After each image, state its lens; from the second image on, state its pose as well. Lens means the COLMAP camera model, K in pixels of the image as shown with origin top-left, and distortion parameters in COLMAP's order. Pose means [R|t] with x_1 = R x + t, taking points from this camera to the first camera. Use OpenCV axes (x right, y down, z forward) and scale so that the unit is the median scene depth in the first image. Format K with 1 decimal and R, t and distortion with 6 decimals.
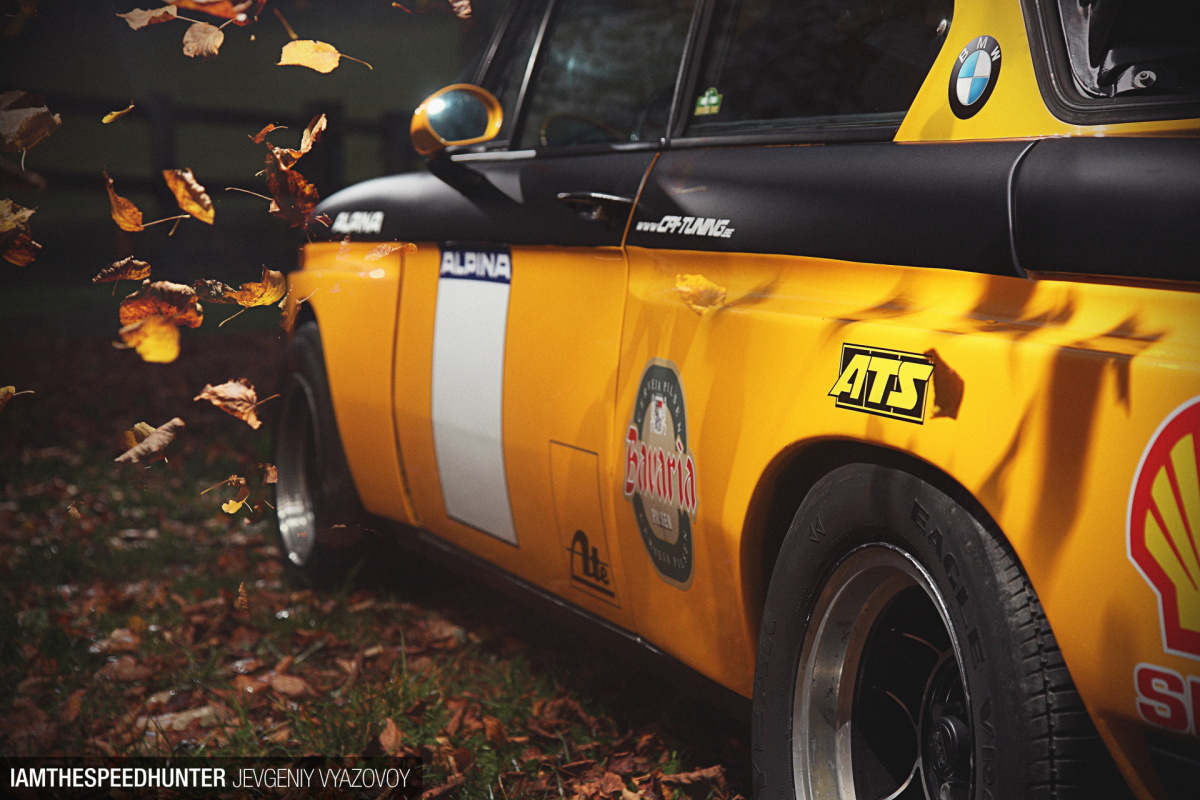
lens RADIAL K [[2428.1, 0, 600.0], [0, 2428.1, 400.0], [0, 0, 1]] dist [0.360109, 0.153296]
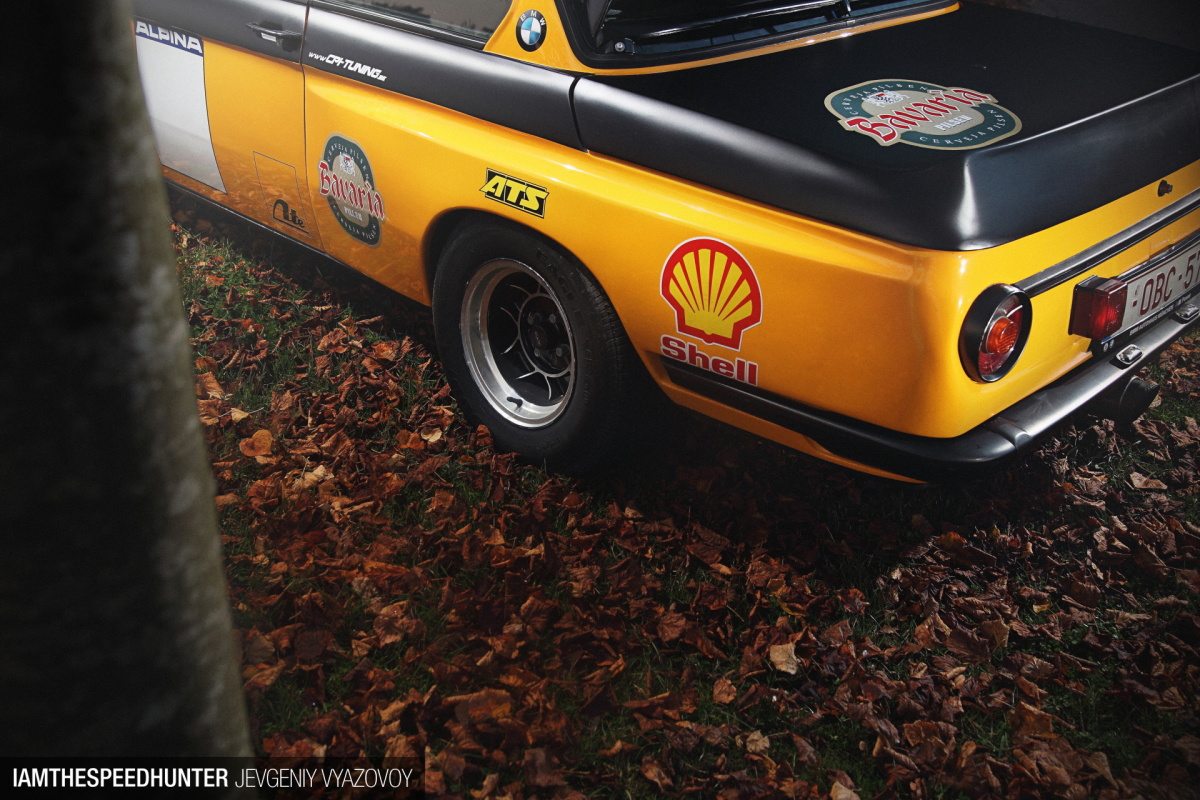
lens RADIAL K [[1228.0, 0, 600.0], [0, 1228.0, 400.0], [0, 0, 1]] dist [-0.001868, -0.000815]
pose [[0.891989, -0.199156, 0.405822, -0.282378], [0.012201, 0.908004, 0.418783, -0.281096], [-0.451892, -0.368599, 0.812360, 0.004400]]
